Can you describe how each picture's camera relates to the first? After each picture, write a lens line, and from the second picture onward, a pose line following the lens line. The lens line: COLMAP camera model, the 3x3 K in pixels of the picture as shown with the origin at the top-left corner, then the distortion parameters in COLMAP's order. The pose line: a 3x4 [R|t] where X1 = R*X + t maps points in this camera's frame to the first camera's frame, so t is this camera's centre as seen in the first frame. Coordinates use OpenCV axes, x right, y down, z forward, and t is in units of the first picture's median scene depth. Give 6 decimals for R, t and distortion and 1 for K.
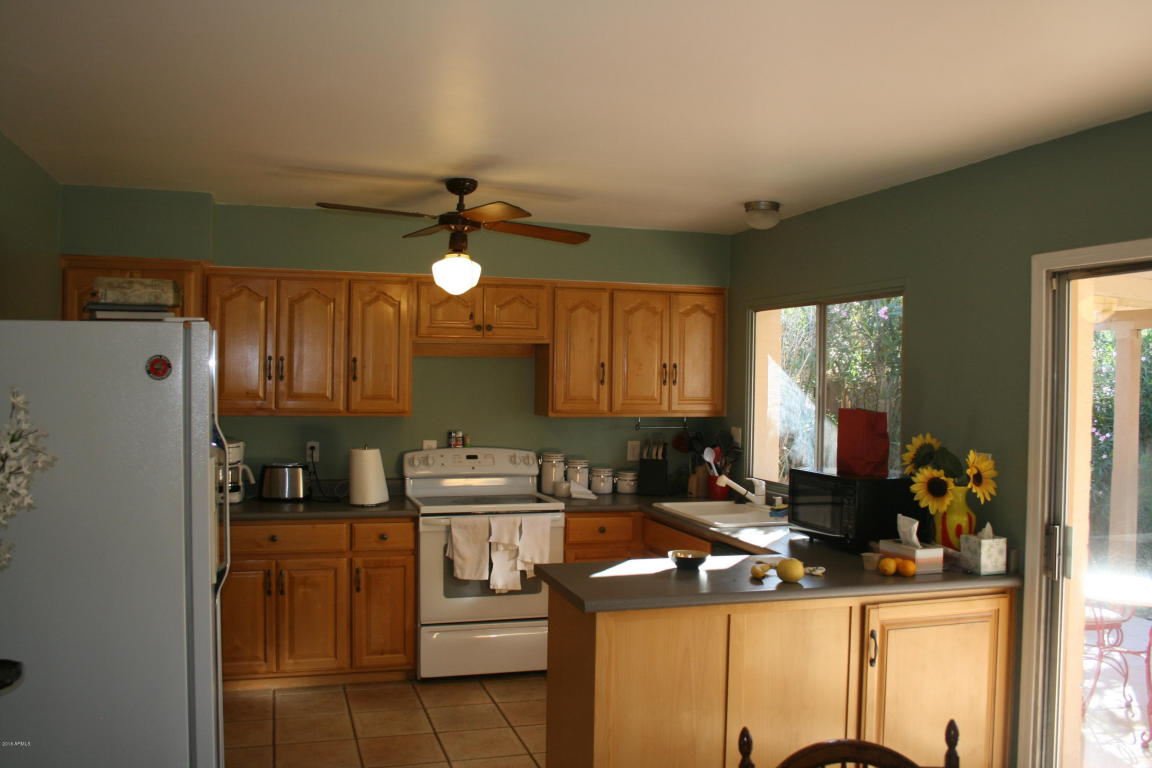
lens RADIAL K [[959.5, 0, 576.0], [0, 959.5, 384.0], [0, 0, 1]] dist [-0.142039, 0.107494]
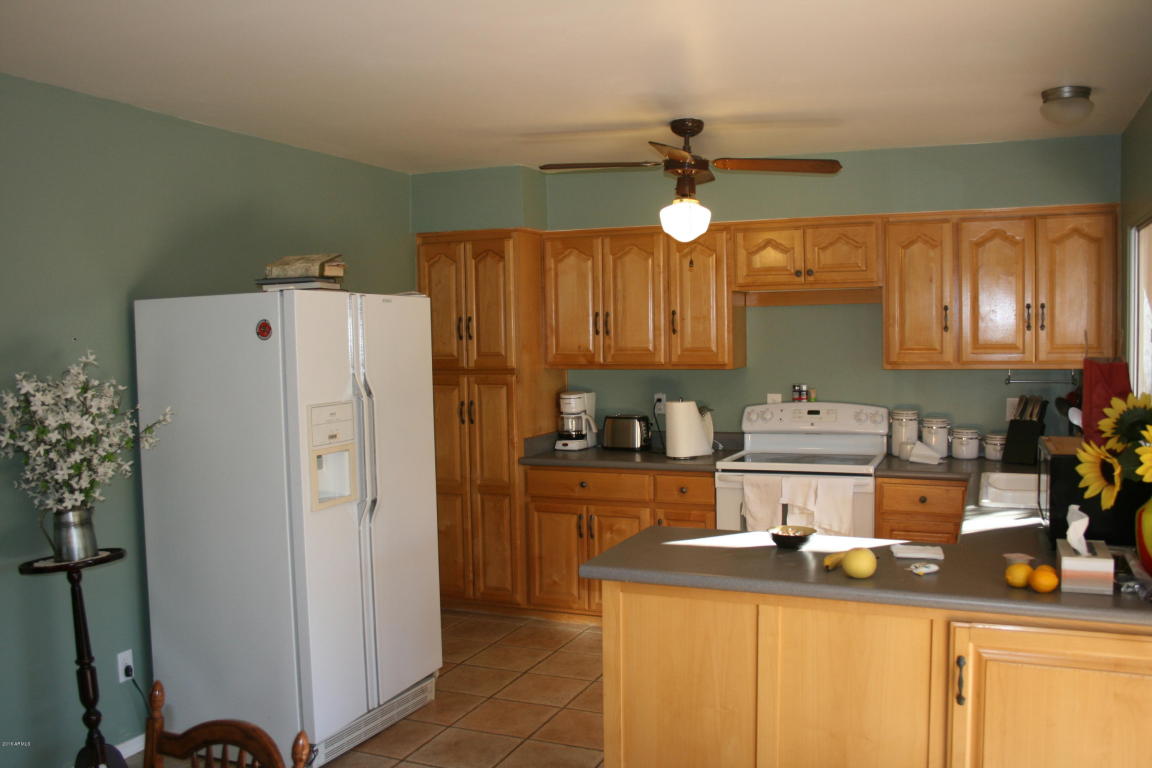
lens RADIAL K [[959.5, 0, 576.0], [0, 959.5, 384.0], [0, 0, 1]] dist [-0.142039, 0.107494]
pose [[0.782157, 0.007077, -0.623041, 0.314821], [0.023304, 0.998904, 0.040602, 0.006290], [0.622645, -0.046277, 0.781134, 0.146330]]
